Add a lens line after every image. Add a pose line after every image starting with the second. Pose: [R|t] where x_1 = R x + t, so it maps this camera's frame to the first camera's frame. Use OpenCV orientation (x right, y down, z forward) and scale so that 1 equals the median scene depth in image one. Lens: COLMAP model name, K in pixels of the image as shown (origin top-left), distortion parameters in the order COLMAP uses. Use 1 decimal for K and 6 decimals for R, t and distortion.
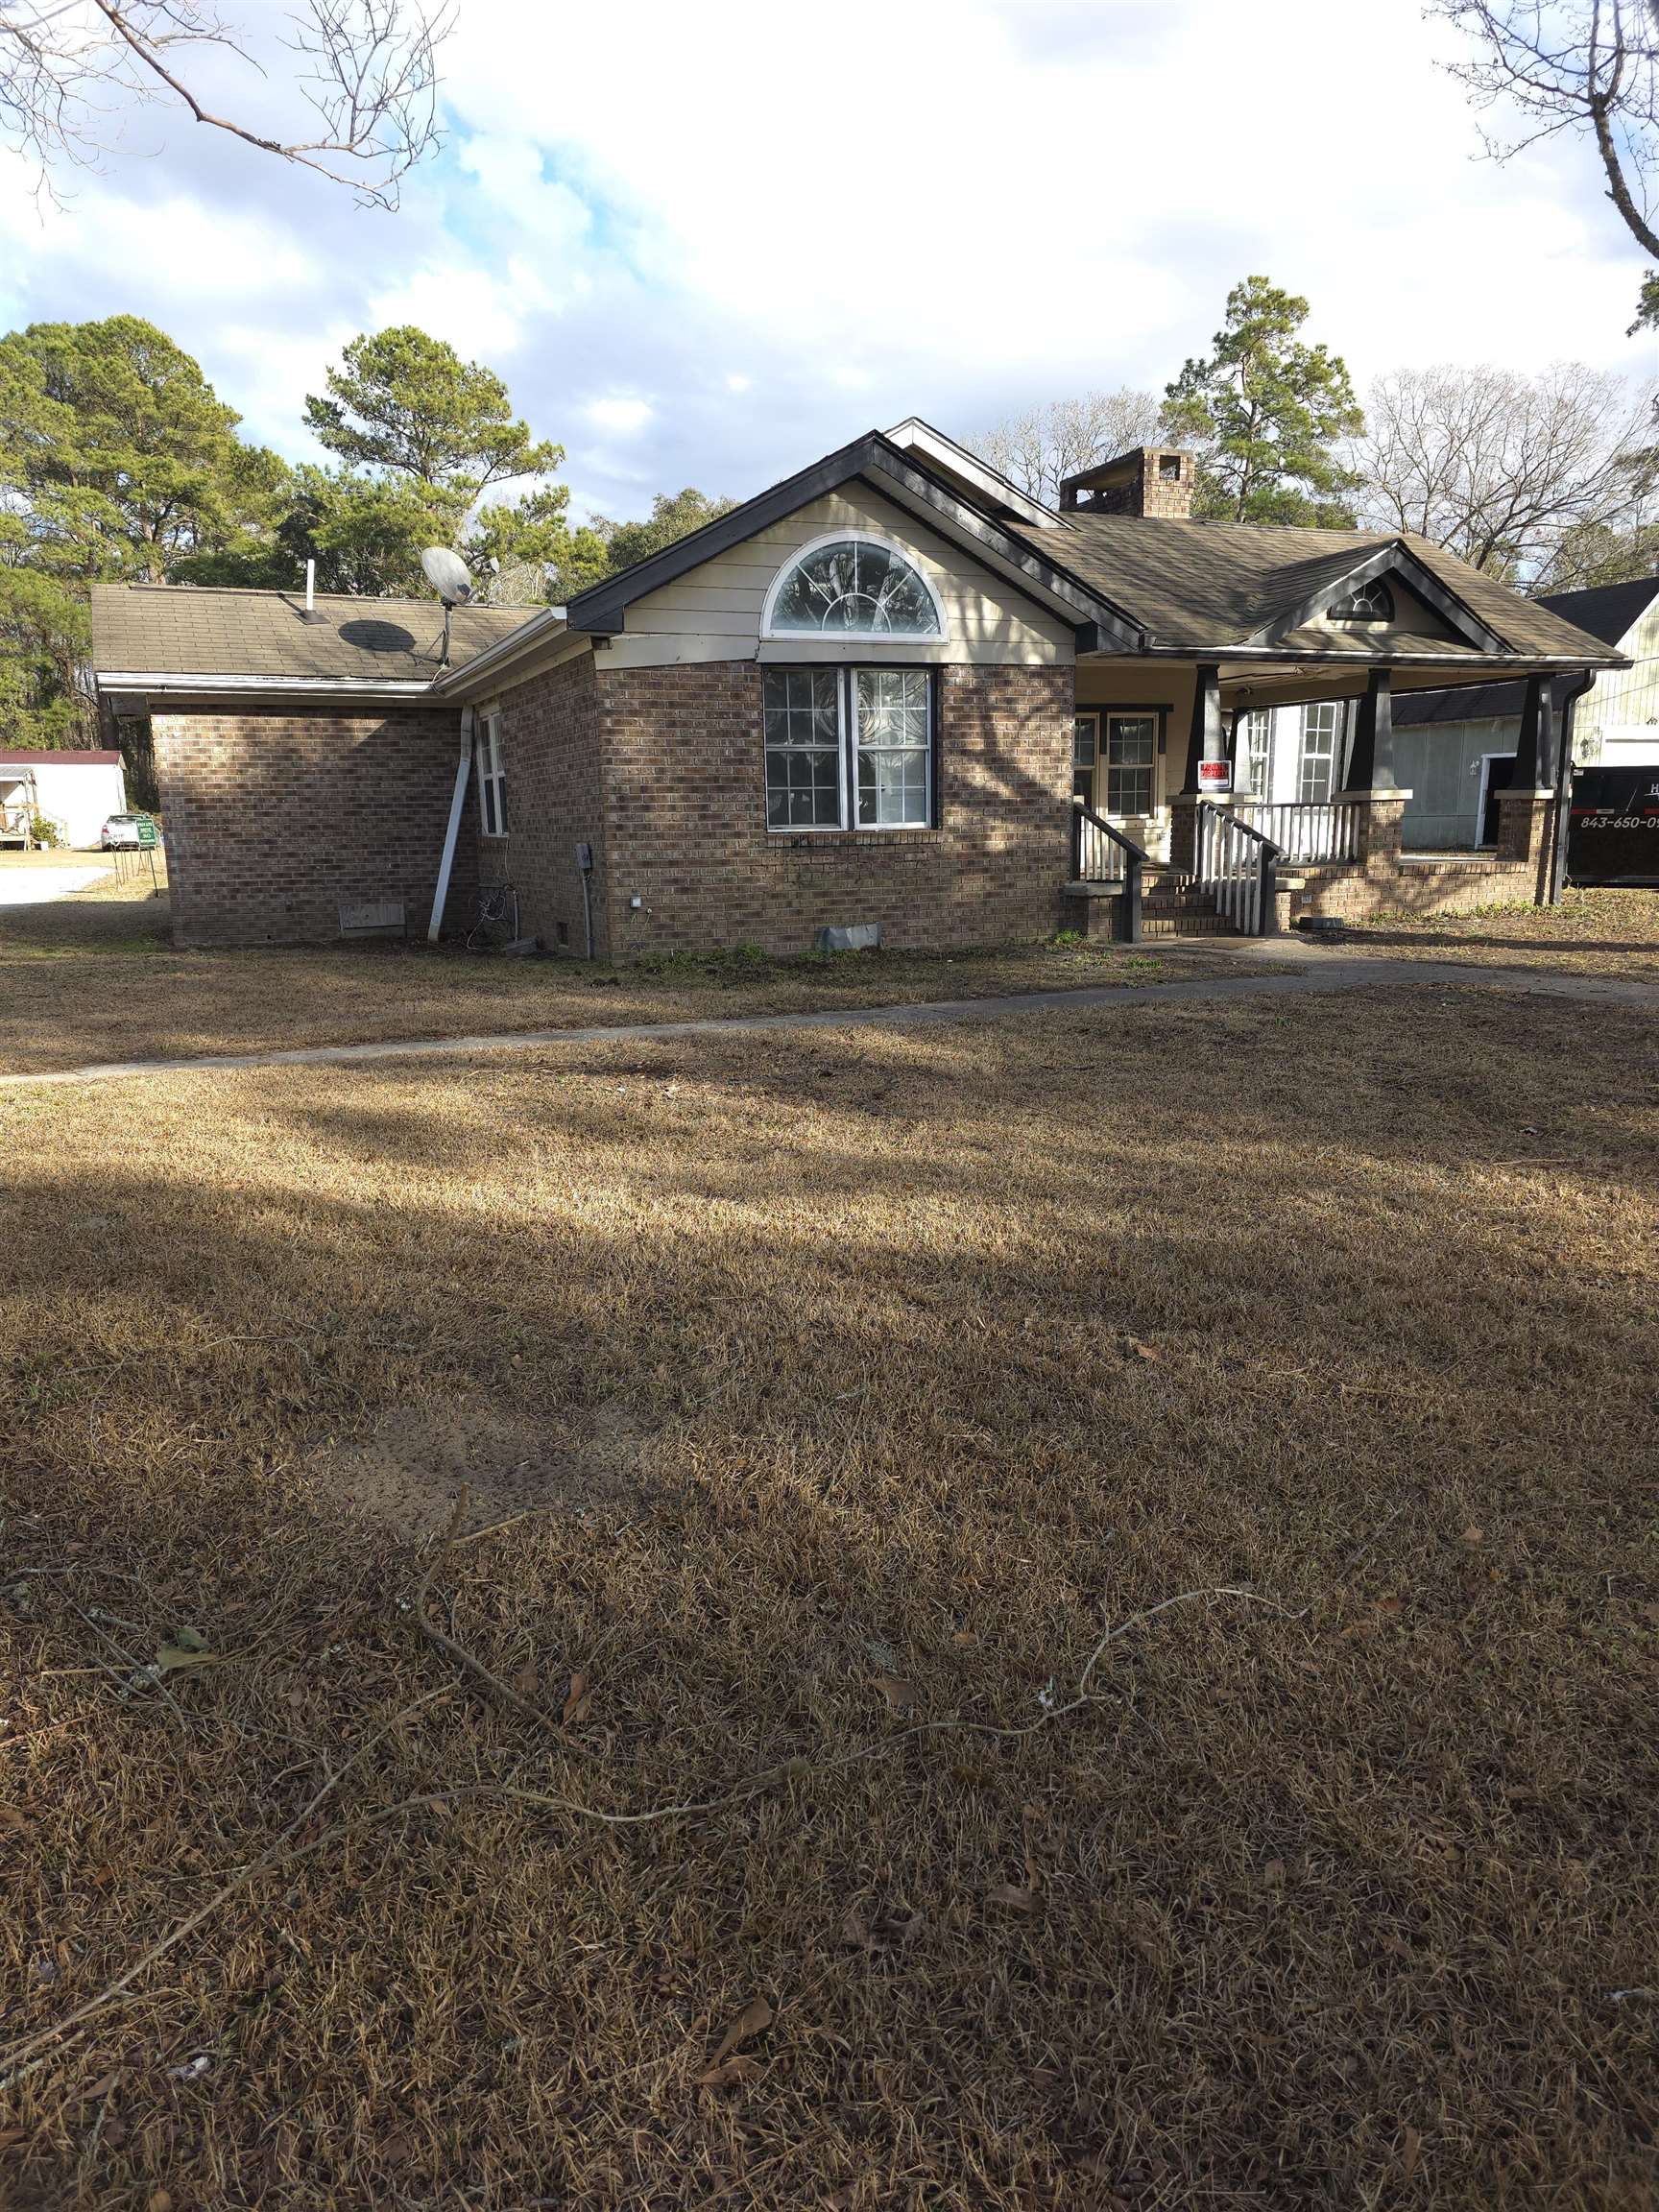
lens RADIAL K [[1475.1, 0, 813.6], [0, 1475.1, 1104.1], [0, 0, 1]] dist [0.072822, -0.064325]
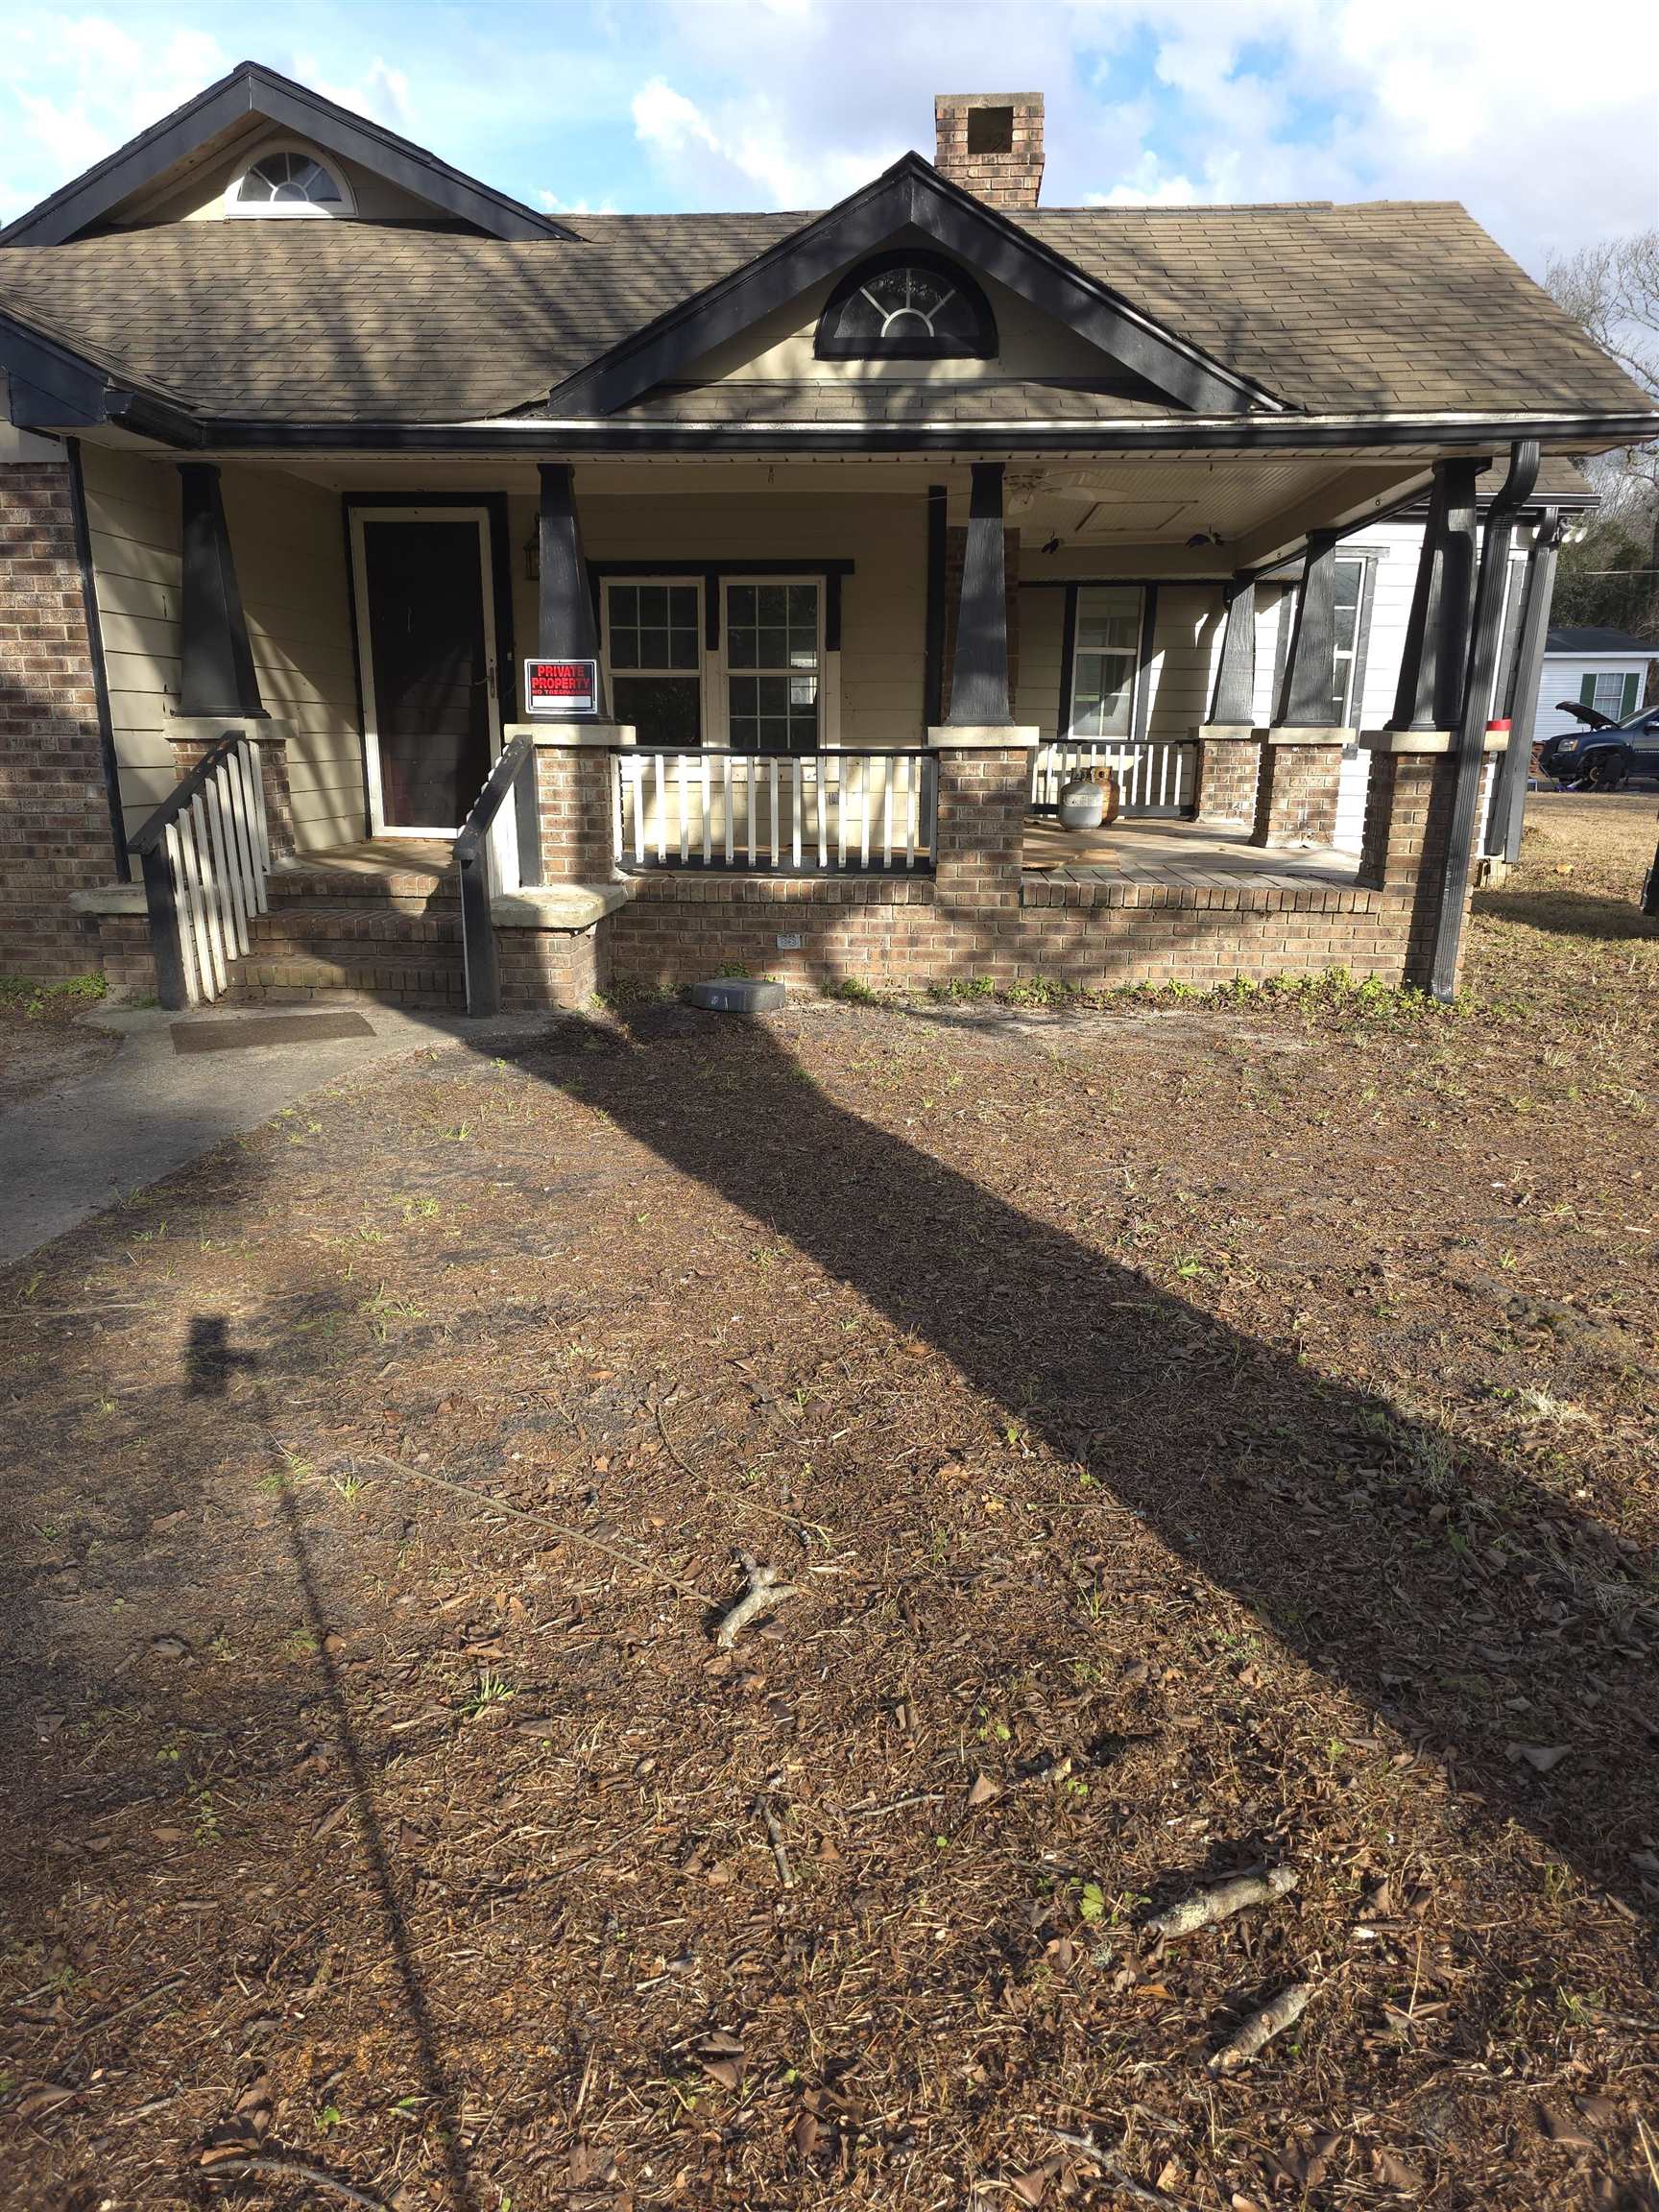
lens RADIAL K [[1475.1, 0, 813.6], [0, 1475.1, 1104.1], [0, 0, 1]] dist [0.072822, -0.064325]
pose [[0.891996, 0.128974, -0.433255, 0.557152], [-0.104894, 0.991329, 0.079146, -0.121074], [0.439706, -0.025152, 0.897790, 0.542010]]
